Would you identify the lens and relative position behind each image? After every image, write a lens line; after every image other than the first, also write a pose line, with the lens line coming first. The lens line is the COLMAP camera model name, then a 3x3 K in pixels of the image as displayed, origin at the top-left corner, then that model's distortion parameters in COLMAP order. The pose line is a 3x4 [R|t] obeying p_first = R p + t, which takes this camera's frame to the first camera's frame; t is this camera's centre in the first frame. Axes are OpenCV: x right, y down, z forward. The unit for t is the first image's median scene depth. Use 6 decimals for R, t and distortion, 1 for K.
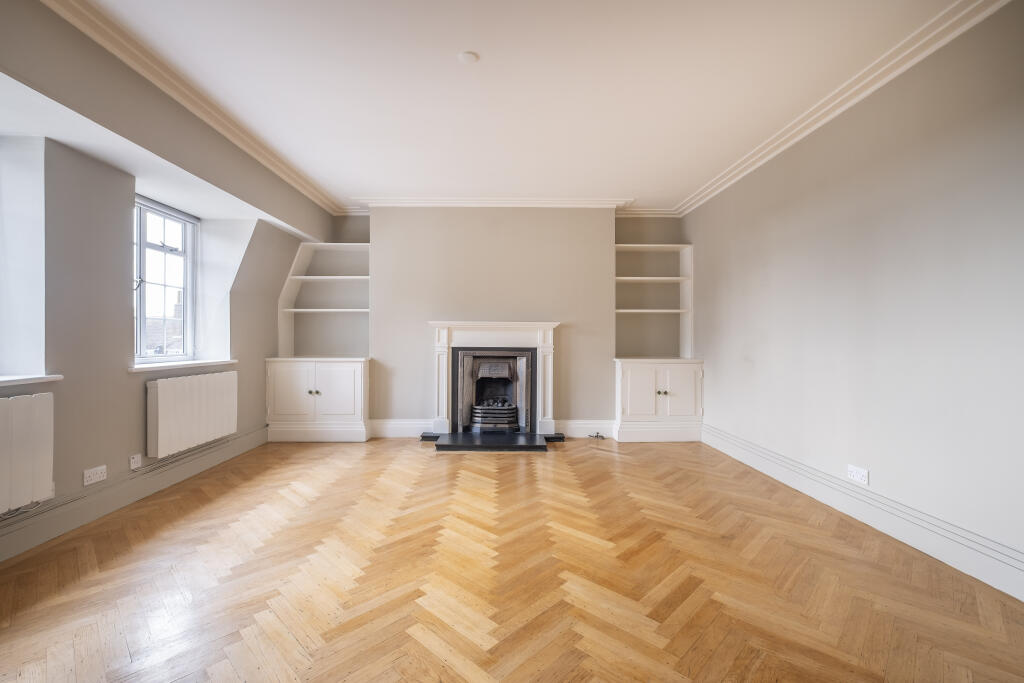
lens RADIAL K [[454.3, 0, 507.1], [0, 454.3, 339.2], [0, 0, 1]] dist [-0.003341, -0.000518]
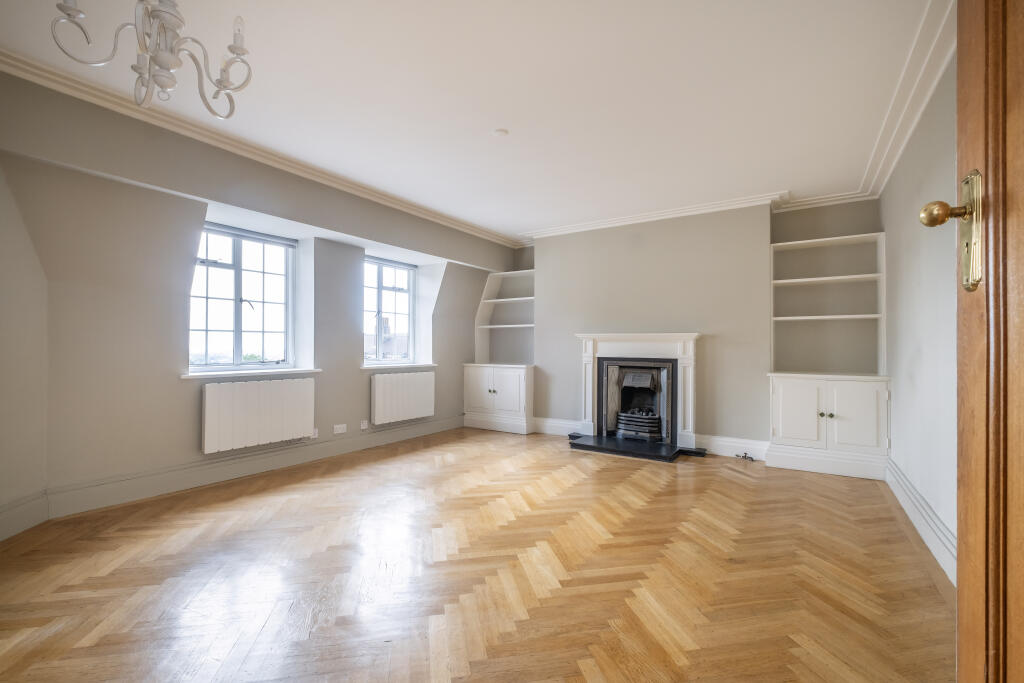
lens RADIAL K [[463.9, 0, 512.6], [0, 463.9, 344.5], [0, 0, 1]] dist [-0.001670, -0.000036]
pose [[0.819569, -0.002117, -0.572976, 0.350629], [-0.003919, 0.999949, -0.009300, -0.001794], [0.572967, 0.009868, 0.819519, -0.033003]]
